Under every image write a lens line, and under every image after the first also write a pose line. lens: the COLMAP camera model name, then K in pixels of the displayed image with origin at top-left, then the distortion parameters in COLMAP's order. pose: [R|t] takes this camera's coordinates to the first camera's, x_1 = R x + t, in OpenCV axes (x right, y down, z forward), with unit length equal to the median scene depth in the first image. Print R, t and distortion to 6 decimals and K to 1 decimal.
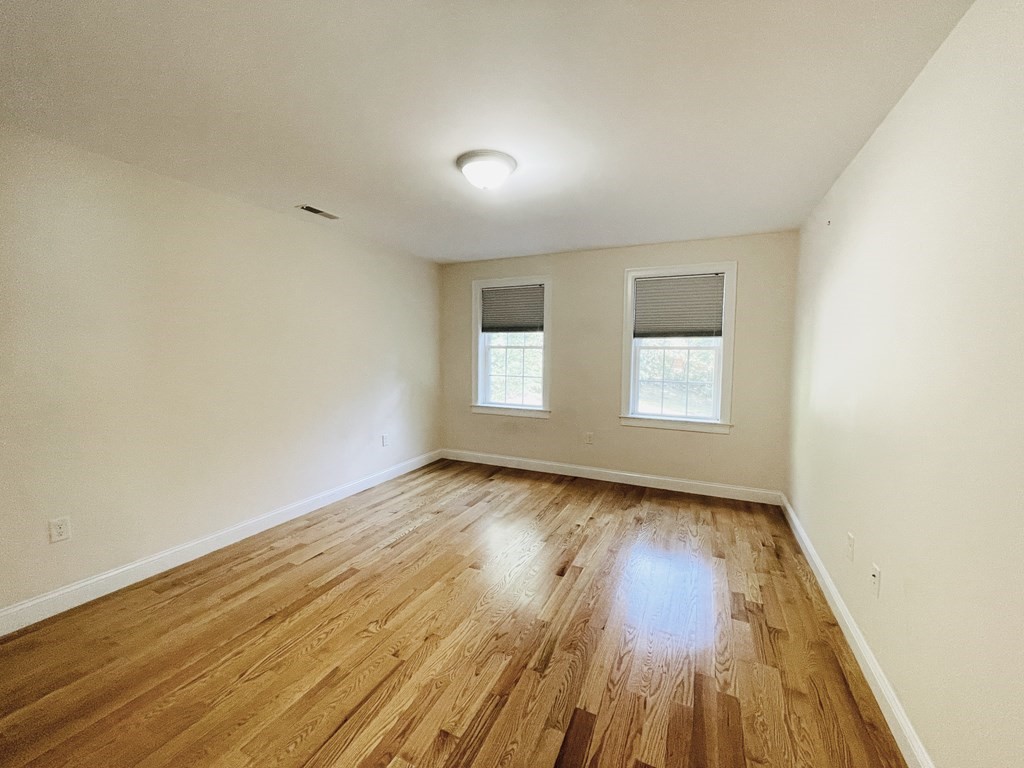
lens RADIAL K [[417.5, 0, 509.9], [0, 417.5, 382.1], [0, 0, 1]] dist [-0.000020, 0.001172]
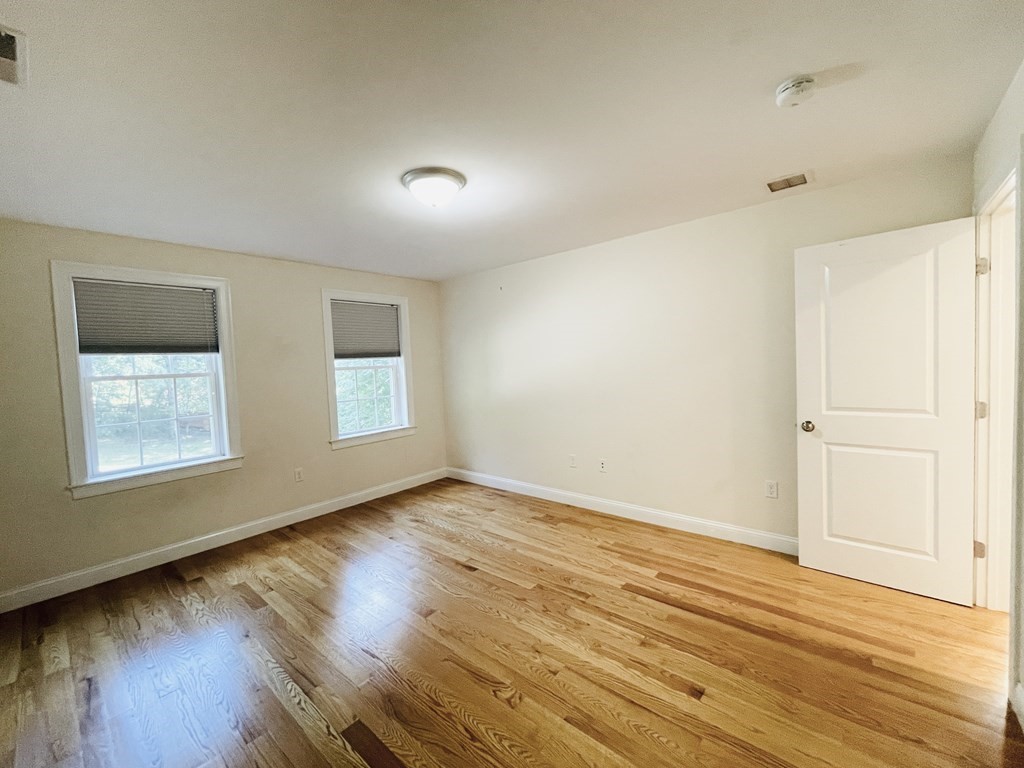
lens RADIAL K [[417.5, 0, 511.0], [0, 417.5, 380.4], [0, 0, 1]] dist [-0.000020, 0.001172]
pose [[0.272280, -0.063984, 0.960088, -0.618459], [0.119043, 0.992361, 0.032374, -0.044044], [-0.954826, 0.105477, 0.277816, 0.381055]]
